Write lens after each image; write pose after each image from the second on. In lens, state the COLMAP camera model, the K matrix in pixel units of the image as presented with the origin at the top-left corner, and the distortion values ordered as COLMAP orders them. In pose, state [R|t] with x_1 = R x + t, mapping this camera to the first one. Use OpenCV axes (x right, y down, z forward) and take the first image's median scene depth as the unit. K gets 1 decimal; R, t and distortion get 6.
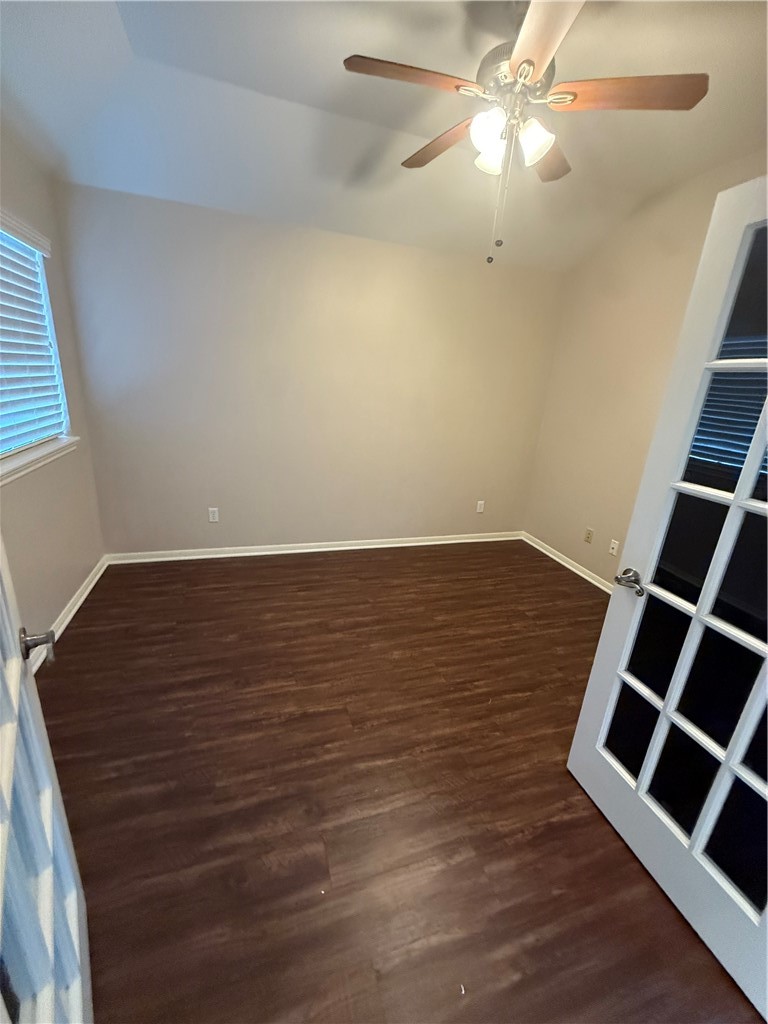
lens RADIAL K [[409.6, 0, 382.6], [0, 409.6, 510.7], [0, 0, 1]] dist [-0.000184, -0.000857]
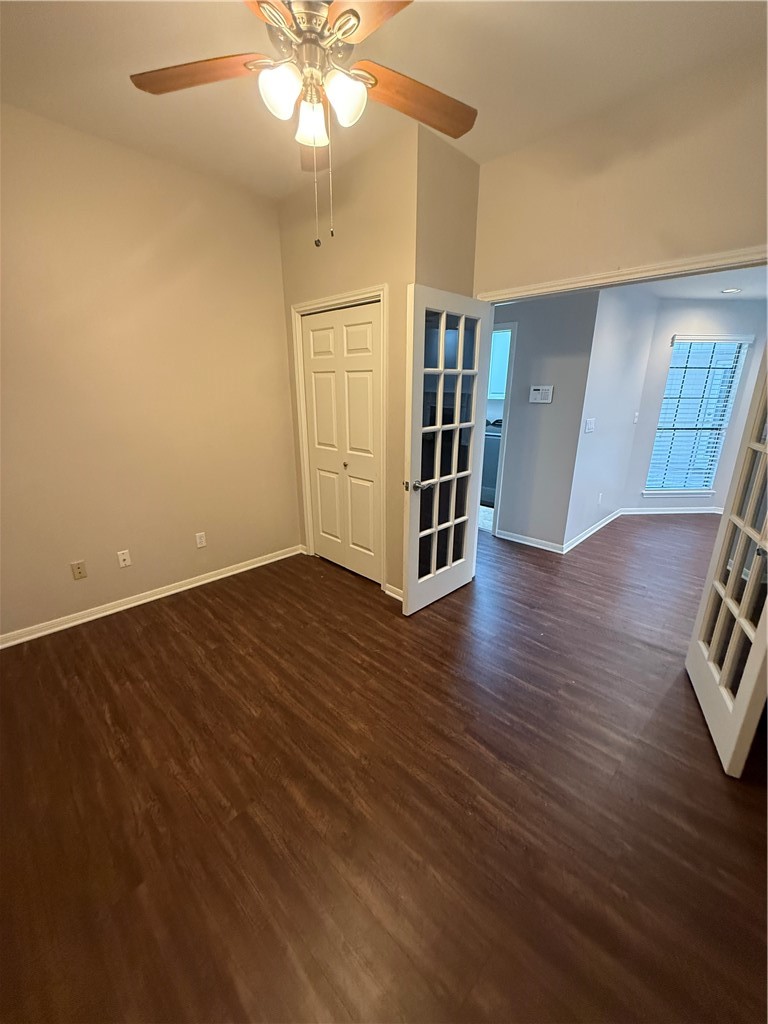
lens RADIAL K [[409.6, 0, 379.2], [0, 409.6, 510.3], [0, 0, 1]] dist [-0.000184, -0.000857]
pose [[-0.459069, -0.328796, 0.825317, -0.527289], [0.236611, 0.850188, 0.470315, -0.393841], [-0.856312, 0.411186, -0.312499, 1.060456]]
